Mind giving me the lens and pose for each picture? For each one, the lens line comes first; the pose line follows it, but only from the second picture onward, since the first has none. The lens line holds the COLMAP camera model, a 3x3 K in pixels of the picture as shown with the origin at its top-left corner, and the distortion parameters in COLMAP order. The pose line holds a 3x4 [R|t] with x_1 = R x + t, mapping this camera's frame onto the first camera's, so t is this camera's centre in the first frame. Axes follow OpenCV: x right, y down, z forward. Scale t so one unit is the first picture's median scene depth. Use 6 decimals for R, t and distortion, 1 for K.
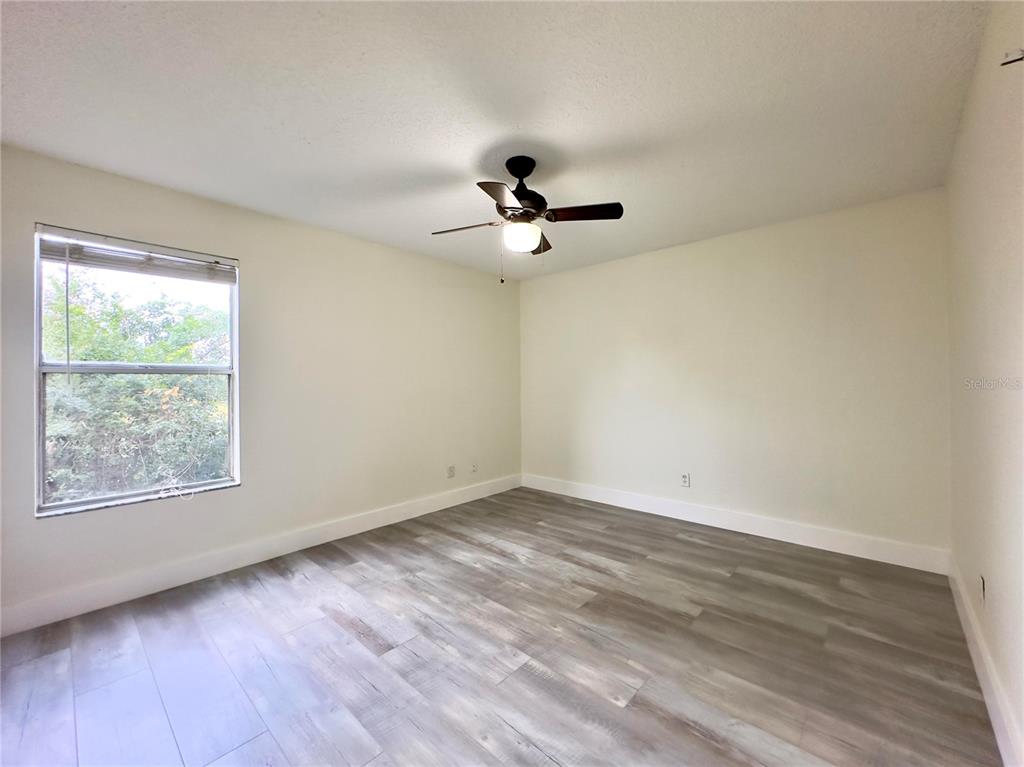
lens RADIAL K [[409.5, 0, 514.2], [0, 409.5, 378.5], [0, 0, 1]] dist [-0.004178, 0.001177]
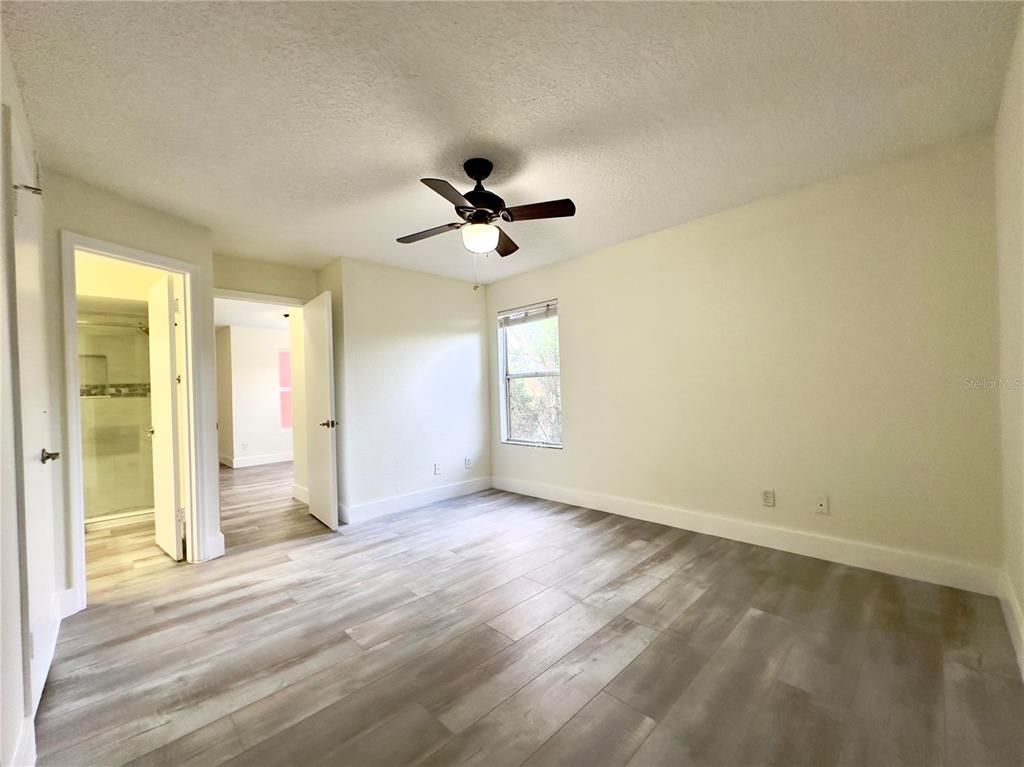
lens RADIAL K [[409.5, 0, 507.1], [0, 409.5, 382.3], [0, 0, 1]] dist [-0.004178, 0.001177]
pose [[-0.046920, -0.008638, -0.998861, 1.044345], [0.041656, 0.999076, -0.010596, 0.031128], [0.998030, -0.042106, -0.046517, 1.082980]]
